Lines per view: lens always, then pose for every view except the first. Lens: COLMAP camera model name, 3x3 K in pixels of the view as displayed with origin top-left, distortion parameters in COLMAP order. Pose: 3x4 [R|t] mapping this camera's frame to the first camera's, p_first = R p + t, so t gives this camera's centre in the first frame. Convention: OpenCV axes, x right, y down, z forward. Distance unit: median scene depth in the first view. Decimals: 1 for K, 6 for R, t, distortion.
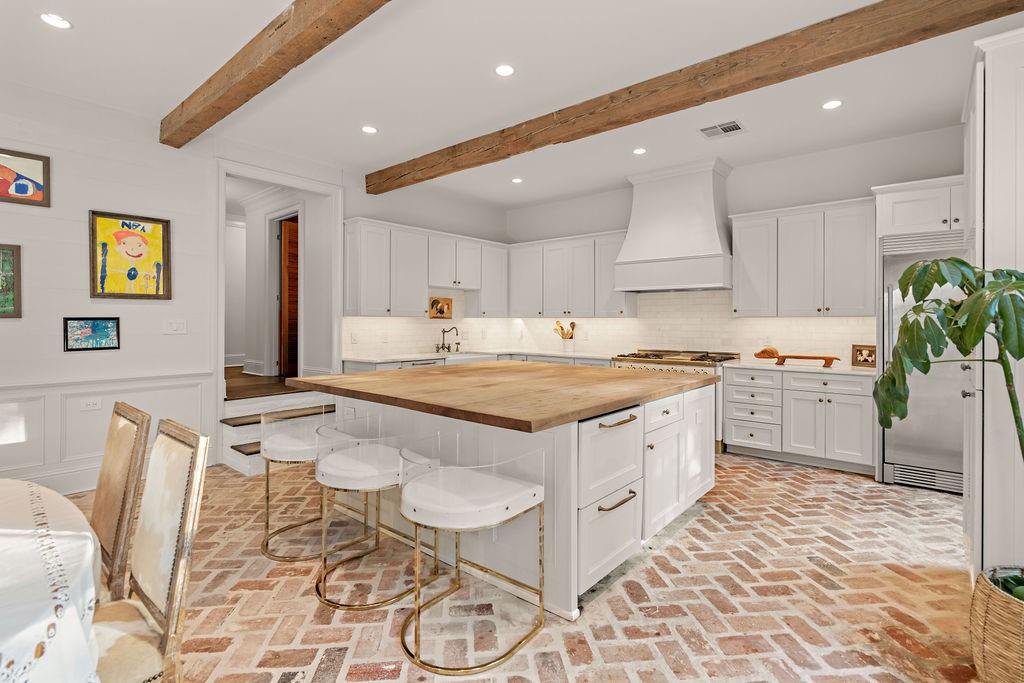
lens RADIAL K [[482.2, 0, 515.6], [0, 482.2, 323.9], [0, 0, 1]] dist [0.003572, 0.000368]
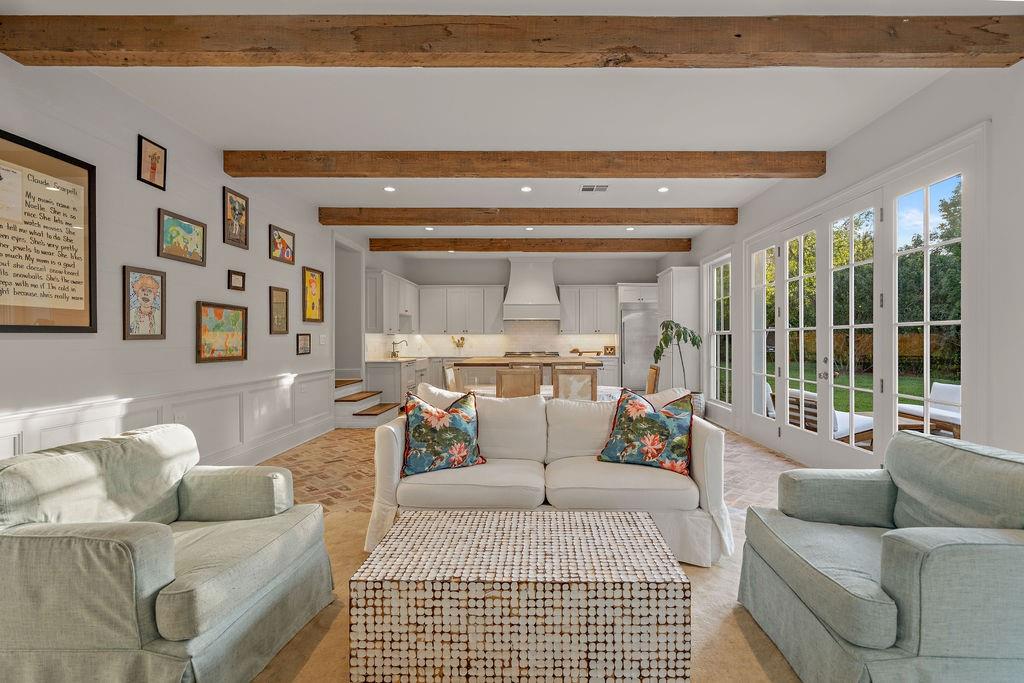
lens RADIAL K [[482.2, 0, 515.4], [0, 482.2, 339.3], [0, 0, 1]] dist [0.003572, 0.000368]
pose [[0.783803, -0.004334, 0.620995, -0.969883], [0.006642, 0.999977, -0.001403, 0.009858], [-0.620975, 0.005224, 0.783813, -0.499100]]
